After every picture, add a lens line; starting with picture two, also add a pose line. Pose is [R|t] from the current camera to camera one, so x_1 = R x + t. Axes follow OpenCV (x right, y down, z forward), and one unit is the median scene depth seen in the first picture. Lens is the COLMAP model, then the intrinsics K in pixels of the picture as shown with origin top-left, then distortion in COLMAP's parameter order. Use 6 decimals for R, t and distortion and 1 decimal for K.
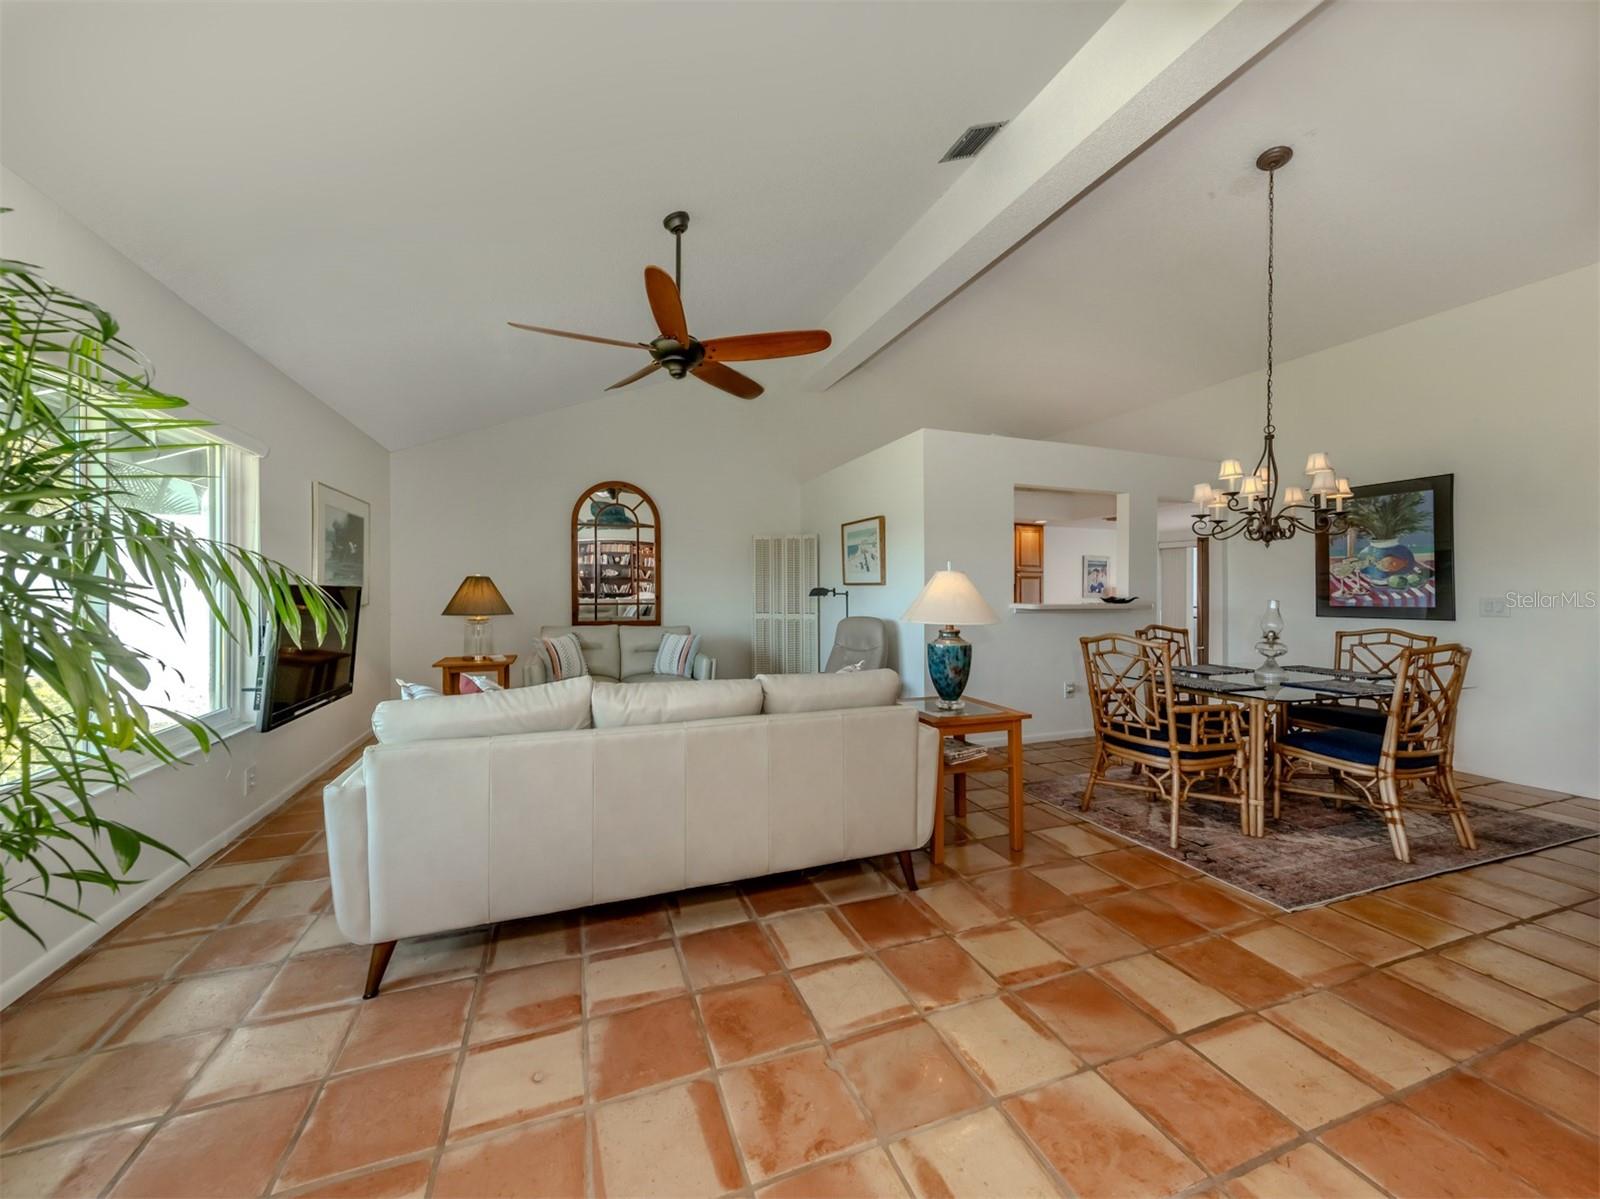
lens RADIAL K [[610.7, 0, 800.0], [0, 610.7, 599.5], [0, 0, 1]] dist [0.009171, -0.000198]
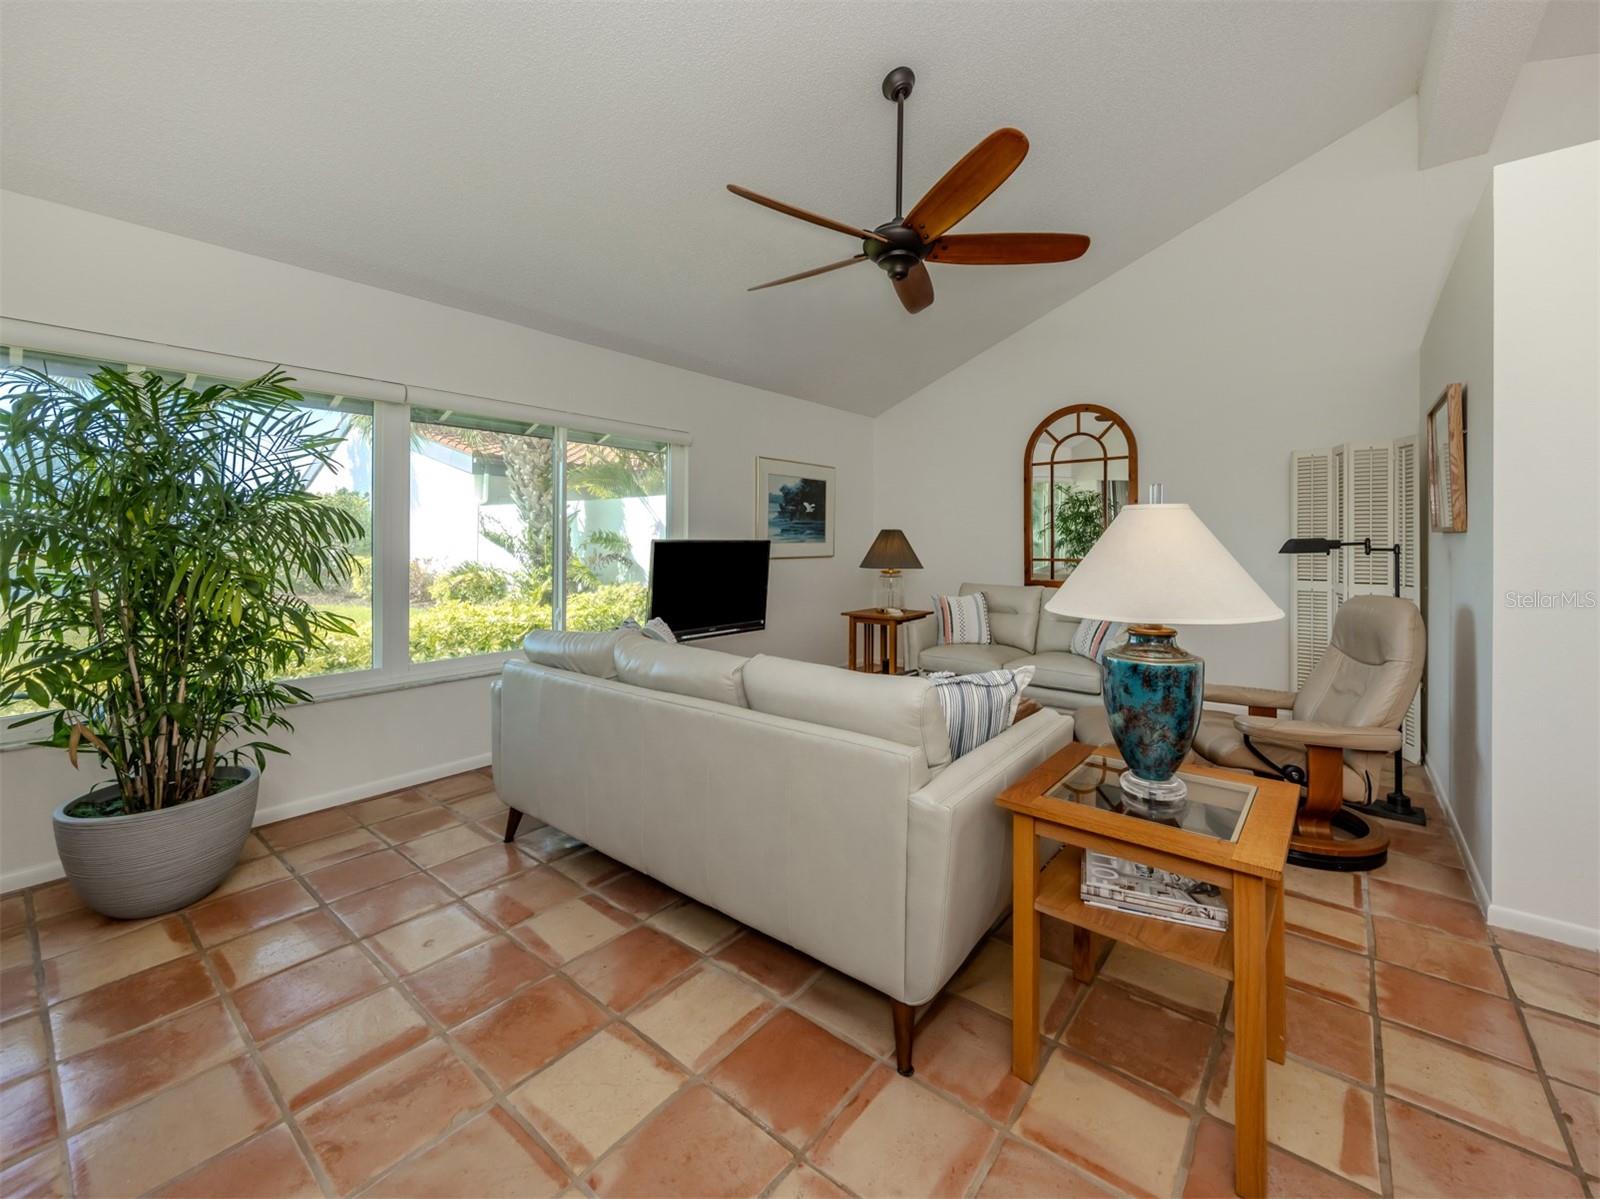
lens RADIAL K [[674.1, 0, 788.8], [0, 674.1, 547.5], [0, 0, 1]] dist [0.000403, 0.000007]
pose [[0.488530, 0.003082, -0.872542, 0.809998], [-0.006937, 0.999976, -0.000352, -0.015936], [0.872520, 0.006225, 0.488539, 0.708163]]
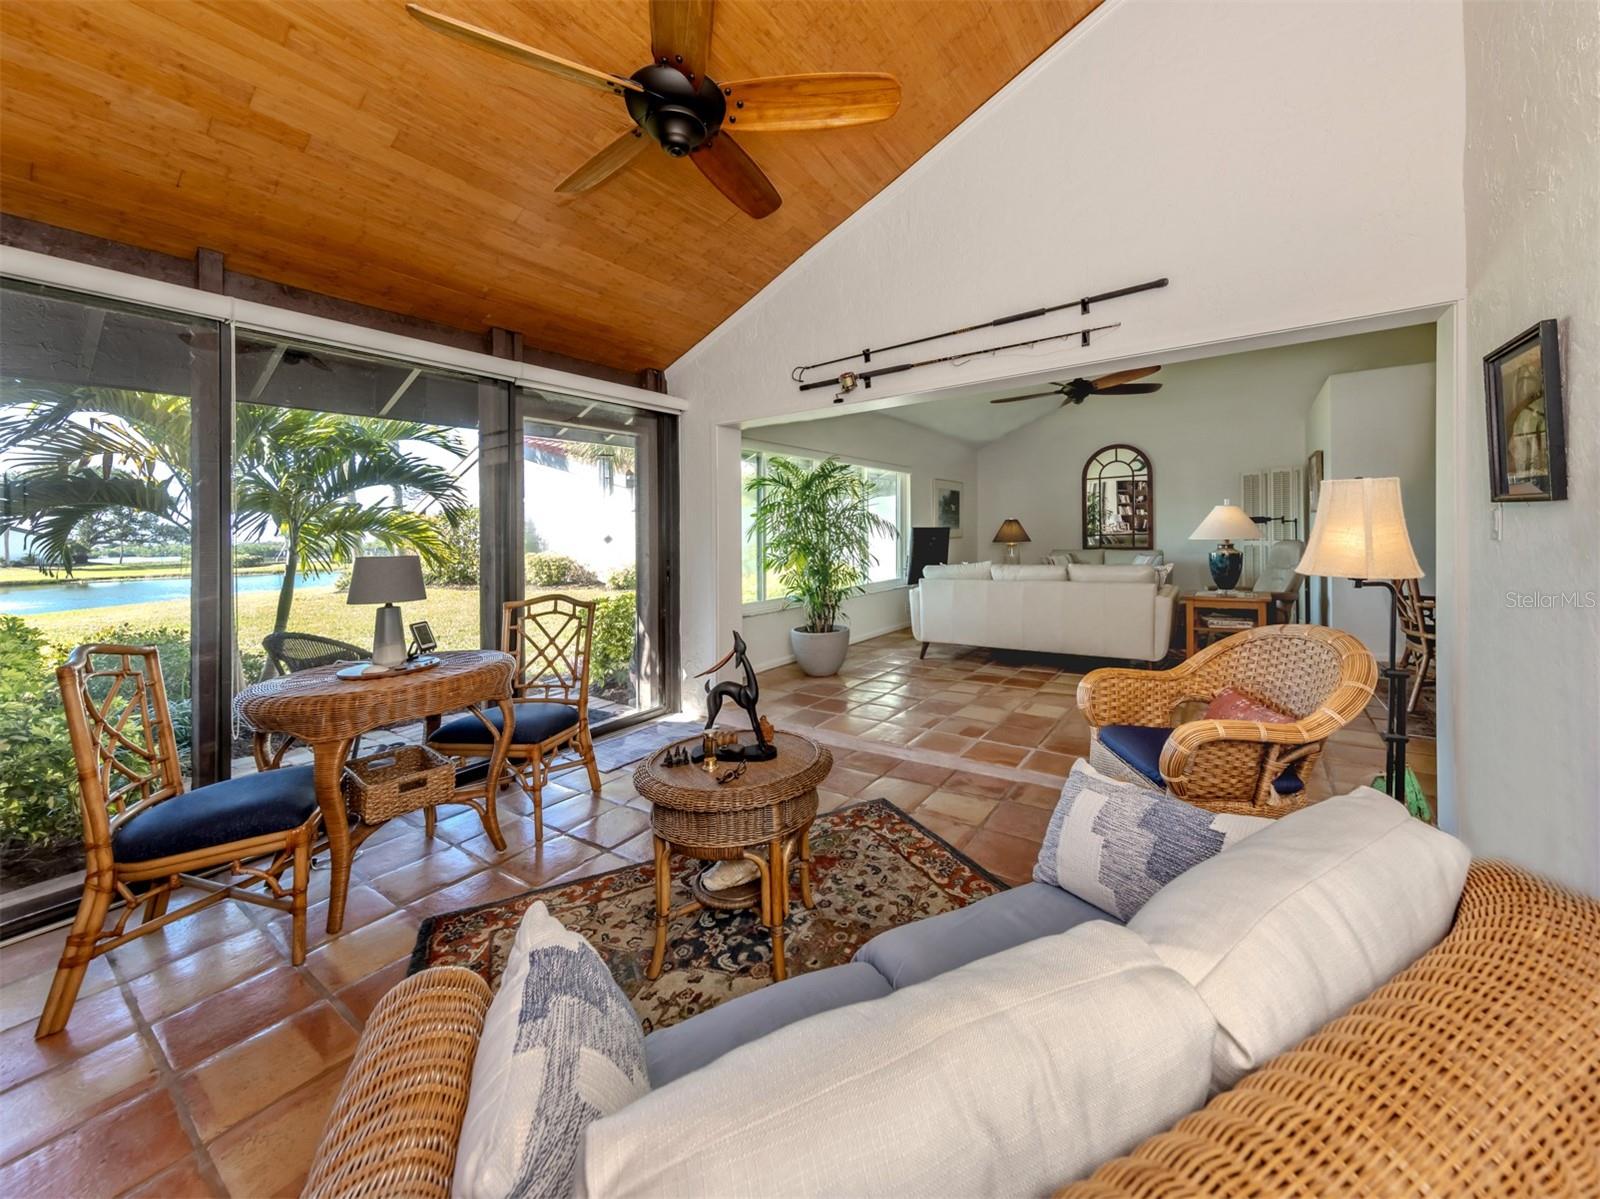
lens RADIAL K [[610.7, 0, 800.0], [0, 610.7, 599.5], [0, 0, 1]] dist [0.009171, -0.000198]
pose [[0.561091, 0.063103, -0.825346, 1.323630], [0.022488, 0.995560, 0.091405, 0.035011], [0.827449, -0.069847, 0.557180, -1.081522]]
